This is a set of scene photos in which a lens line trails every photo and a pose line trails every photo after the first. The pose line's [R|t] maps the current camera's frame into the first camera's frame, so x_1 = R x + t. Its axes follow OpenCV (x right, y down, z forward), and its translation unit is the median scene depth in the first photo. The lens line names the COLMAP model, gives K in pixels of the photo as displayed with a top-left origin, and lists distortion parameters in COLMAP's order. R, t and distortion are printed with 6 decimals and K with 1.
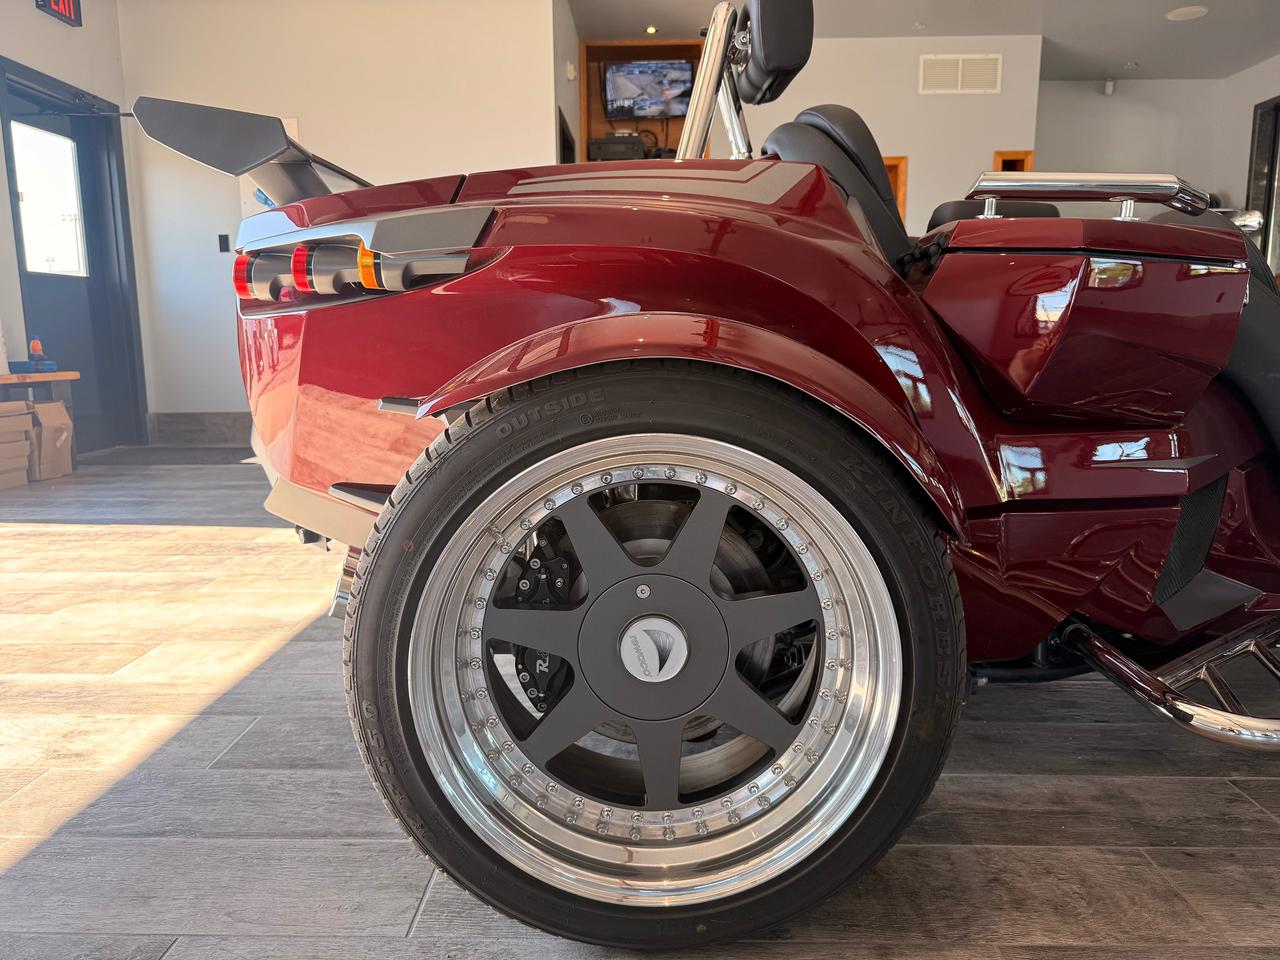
lens RADIAL K [[938.2, 0, 640.0], [0, 938.2, 480.0], [0, 0, 1]] dist [-0.006753, -0.008110]
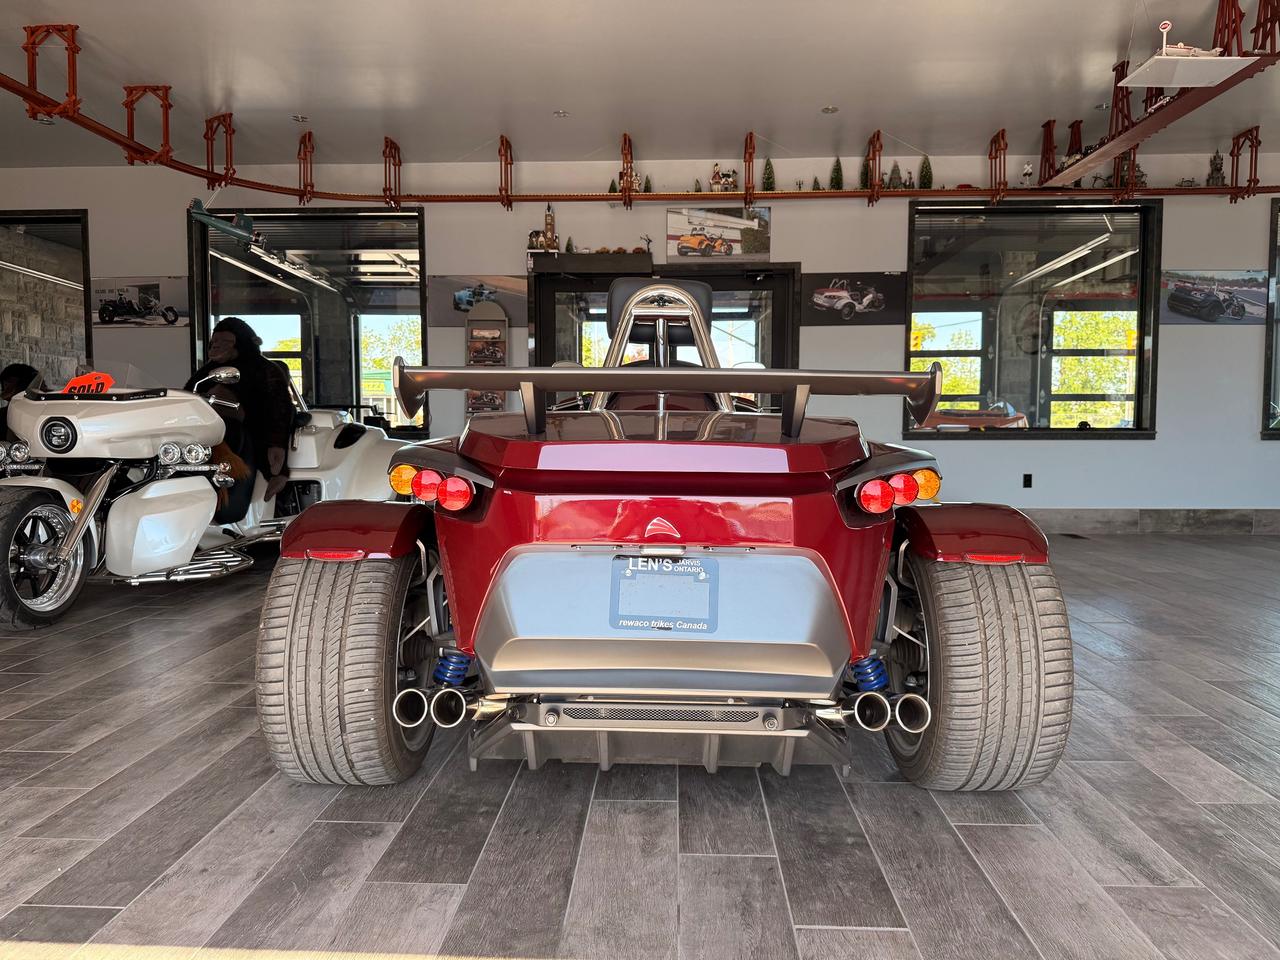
lens RADIAL K [[904.0, 0, 640.0], [0, 904.0, 480.0], [0, 0, 1]] dist [0.070566, -0.101966]
pose [[0.002664, -0.056655, 0.998390, -1.164491], [0.149137, 0.987251, 0.055625, -0.249017], [-0.988813, 0.148748, 0.011079, 0.949541]]
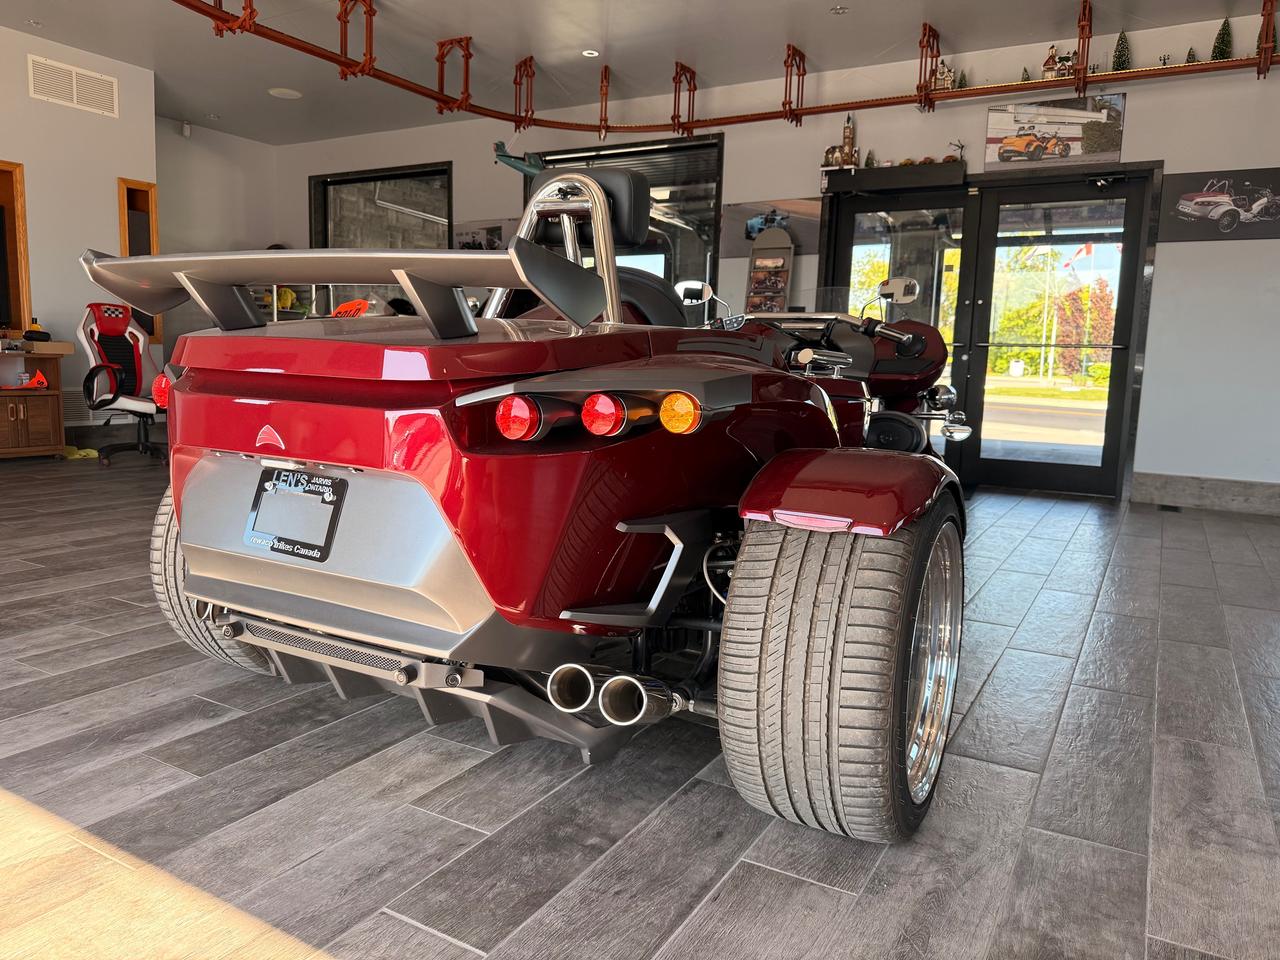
lens RADIAL K [[911.7, 0, 640.0], [0, 911.7, 480.0], [0, 0, 1]] dist [0.054551, -0.080698]
pose [[0.469880, -0.094554, 0.877652, -0.862218], [0.100370, 0.993521, 0.053300, -0.132081], [-0.877006, 0.063045, 0.476326, 0.339715]]
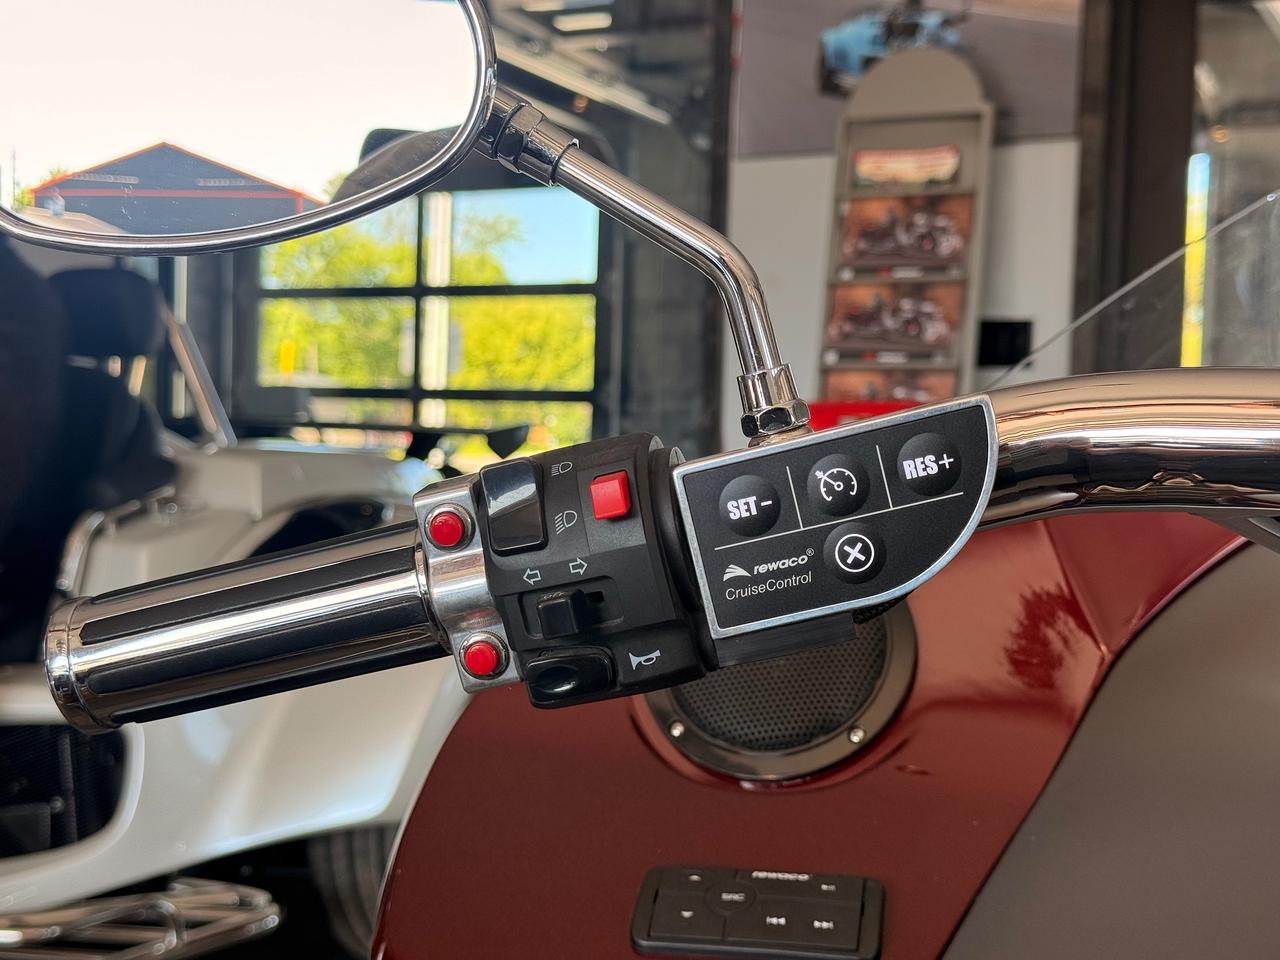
lens RADIAL K [[1806.7, 0, 640.0], [0, 1806.7, 480.0], [0, 0, 1]] dist [0.098916, -0.064296]
pose [[0.449320, -0.005306, 0.893355, 0.637935], [0.104731, 0.993400, -0.046775, -0.325386], [-0.887211, 0.114579, 0.446910, 0.937042]]
